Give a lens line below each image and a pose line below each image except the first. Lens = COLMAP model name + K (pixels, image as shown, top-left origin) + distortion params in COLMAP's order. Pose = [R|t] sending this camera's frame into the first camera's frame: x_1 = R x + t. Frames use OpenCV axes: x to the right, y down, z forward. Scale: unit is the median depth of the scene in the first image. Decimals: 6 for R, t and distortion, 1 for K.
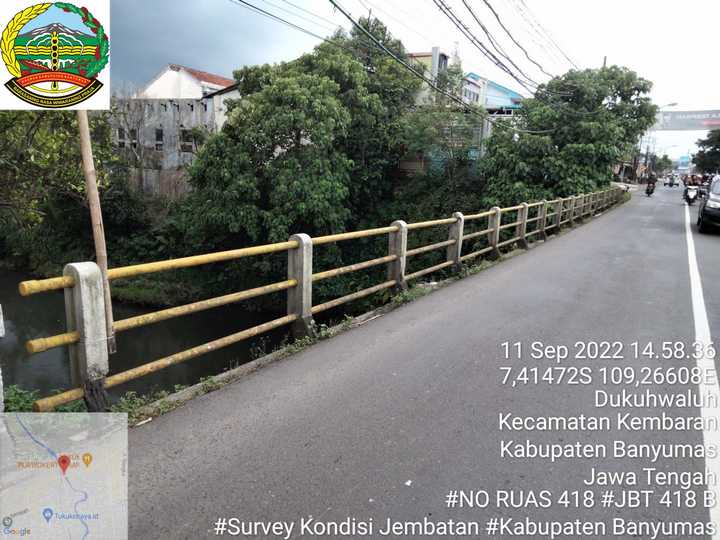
lens RADIAL K [[530.2, 0, 351.4], [0, 530.2, 271.3], [0, 0, 1]] dist [0.017200, -0.003982]
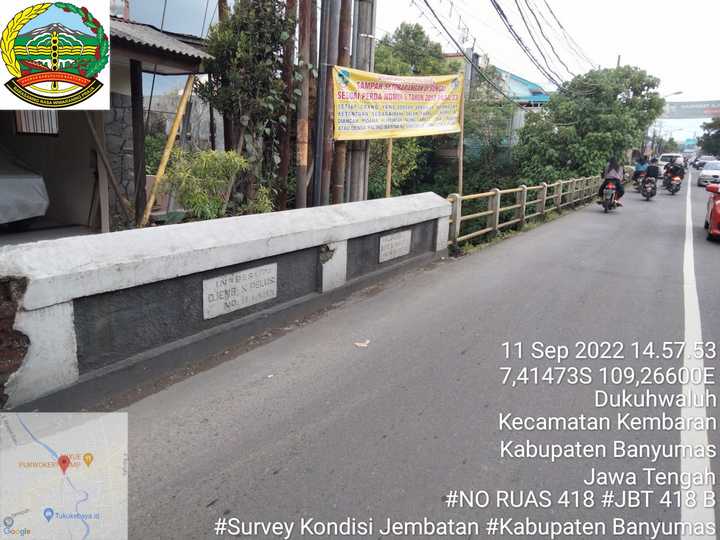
lens RADIAL K [[530.2, 0, 351.4], [0, 530.2, 271.3], [0, 0, 1]] dist [0.017200, -0.003982]
pose [[0.999897, -0.011749, -0.008208, -0.116927], [0.011941, 0.999647, 0.023741, 0.035810], [0.007927, -0.023837, 0.999684, -0.200950]]
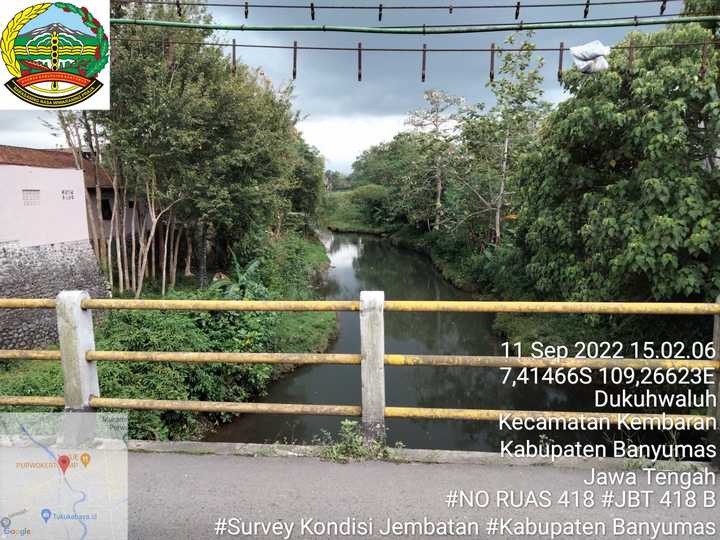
lens RADIAL K [[530.2, 0, 351.4], [0, 530.2, 271.3], [0, 0, 1]] dist [0.017200, -0.003982]
pose [[0.431705, 0.120355, -0.893949, 0.084267], [-0.180066, 0.982609, 0.045334, -0.020664], [0.883859, 0.141400, 0.445869, 0.122800]]
